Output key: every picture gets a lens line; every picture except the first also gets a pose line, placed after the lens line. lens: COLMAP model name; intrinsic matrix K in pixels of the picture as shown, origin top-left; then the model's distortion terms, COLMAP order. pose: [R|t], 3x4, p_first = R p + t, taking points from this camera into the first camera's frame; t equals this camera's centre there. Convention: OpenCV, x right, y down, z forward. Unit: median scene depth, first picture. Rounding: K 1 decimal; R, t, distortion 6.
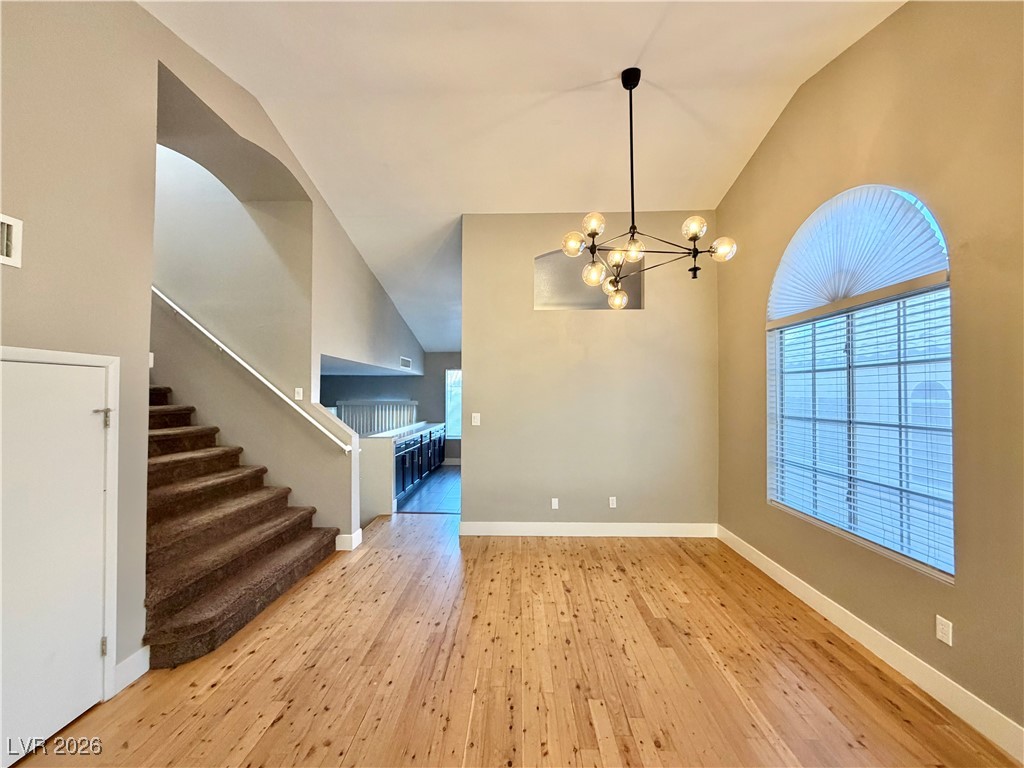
lens RADIAL K [[407.4, 0, 508.2], [0, 407.4, 385.3], [0, 0, 1]] dist [-0.001000, -0.000234]
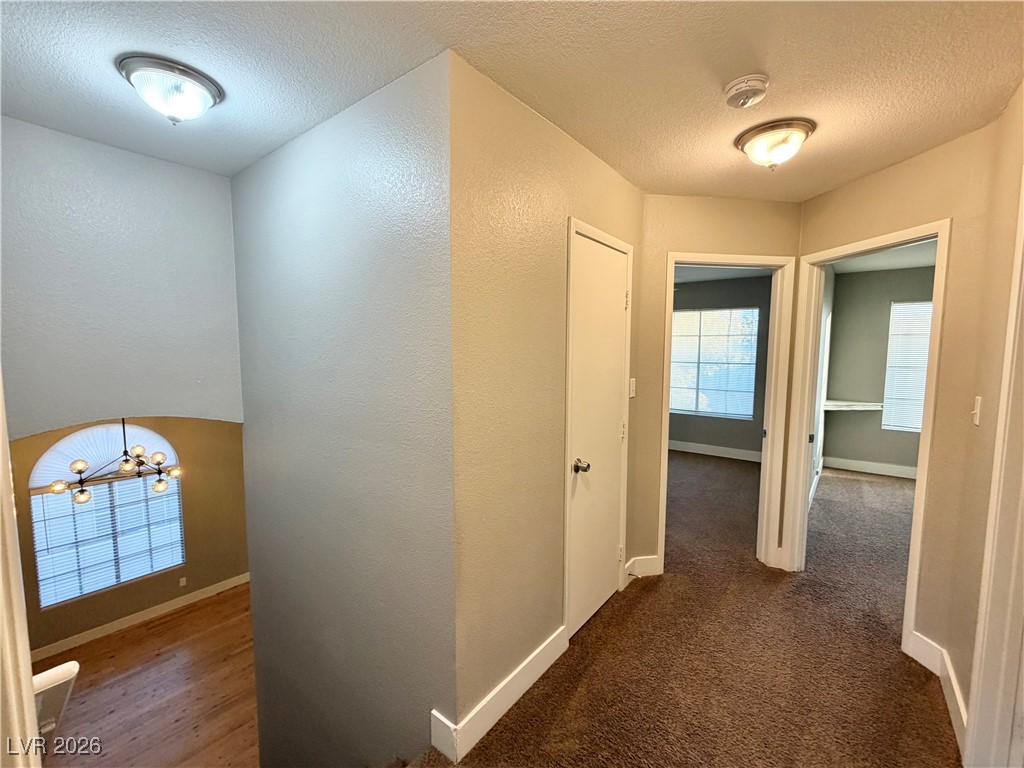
lens RADIAL K [[437.1, 0, 508.3], [0, 437.1, 382.2], [0, 0, 1]] dist [-0.000246, -0.000081]
pose [[-0.791978, -0.058226, 0.607767, -2.093189], [-0.015991, 0.997079, 0.074686, -0.893832], [-0.610341, 0.049431, -0.790595, 1.503726]]
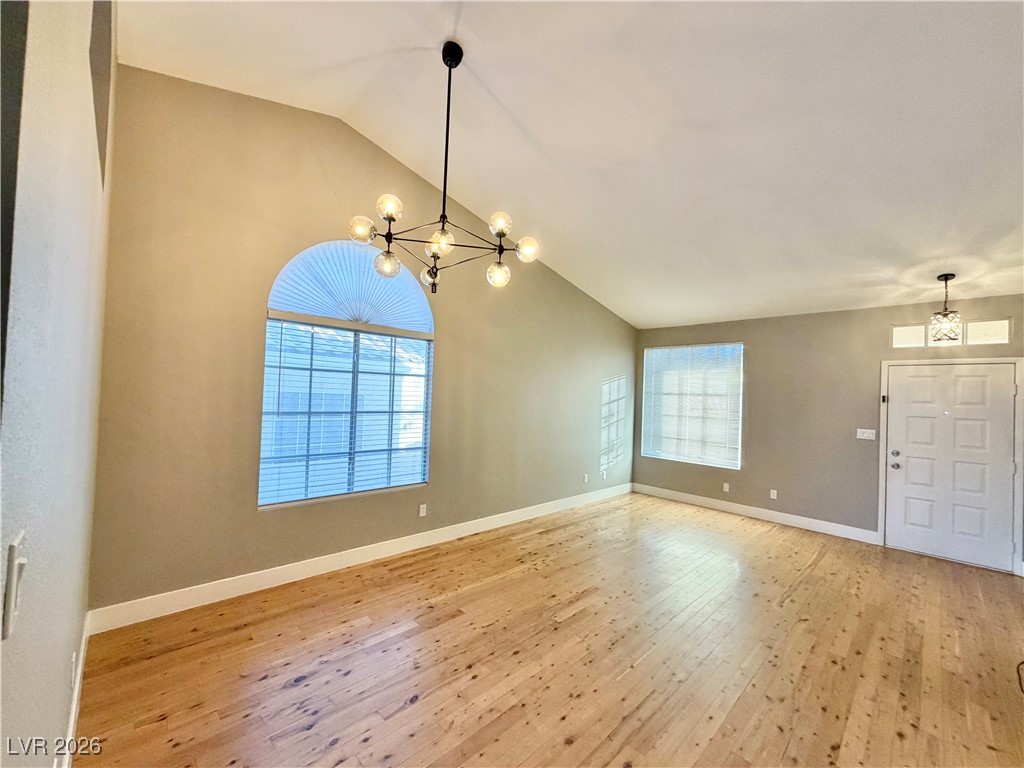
lens RADIAL K [[407.4, 0, 508.2], [0, 407.4, 385.3], [0, 0, 1]] dist [-0.001000, -0.000234]
pose [[-0.711015, -0.013620, 0.703045, -0.480188], [-0.051987, 0.998094, -0.033241, 0.019412], [-0.701253, -0.060184, -0.710368, 1.616244]]
